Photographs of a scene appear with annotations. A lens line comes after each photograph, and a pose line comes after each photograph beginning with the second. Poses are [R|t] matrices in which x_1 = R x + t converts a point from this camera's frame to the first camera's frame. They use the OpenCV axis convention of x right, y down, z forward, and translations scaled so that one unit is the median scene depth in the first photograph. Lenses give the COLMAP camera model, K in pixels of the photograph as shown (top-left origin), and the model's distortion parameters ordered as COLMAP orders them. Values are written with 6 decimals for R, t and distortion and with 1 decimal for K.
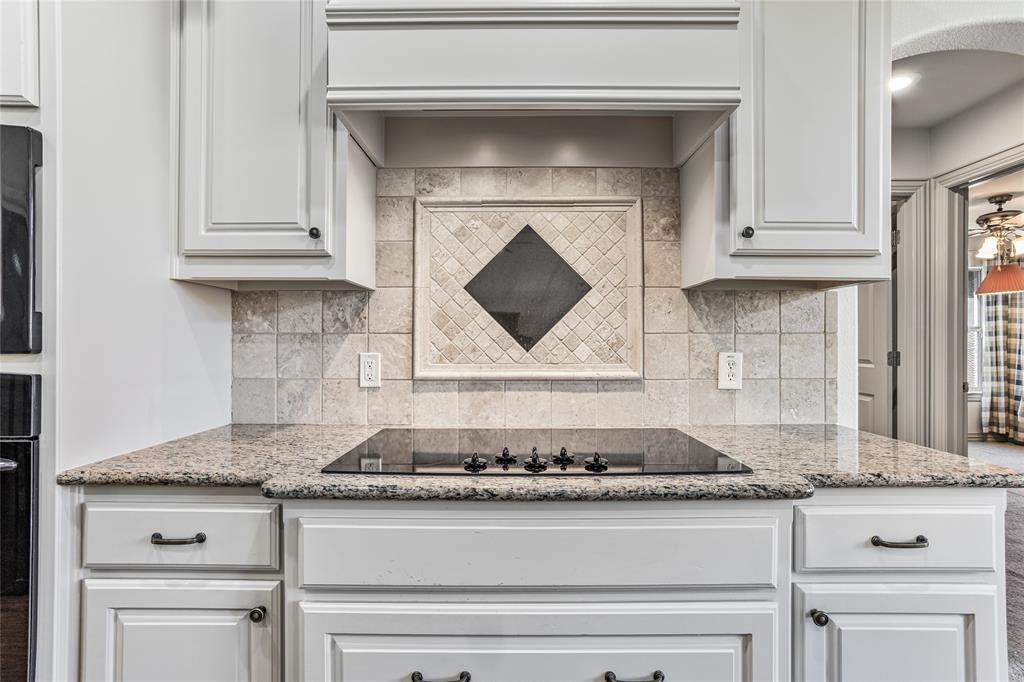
lens RADIAL K [[496.4, 0, 518.9], [0, 496.4, 341.9], [0, 0, 1]] dist [-0.051871, 0.040841]
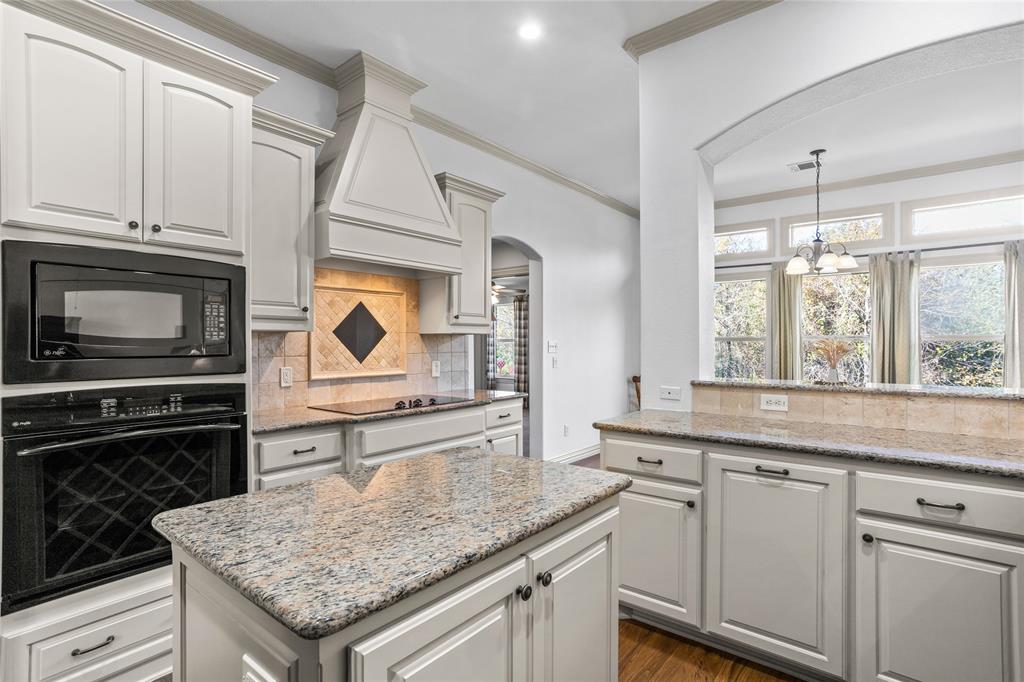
lens RADIAL K [[496.4, 0, 518.9], [0, 496.4, 341.9], [0, 0, 1]] dist [-0.051871, 0.040841]
pose [[0.617993, -0.000494, 0.786184, -1.177422], [0.003389, 0.999992, -0.002035, -0.063664], [-0.786176, 0.003922, 0.617990, -0.763777]]
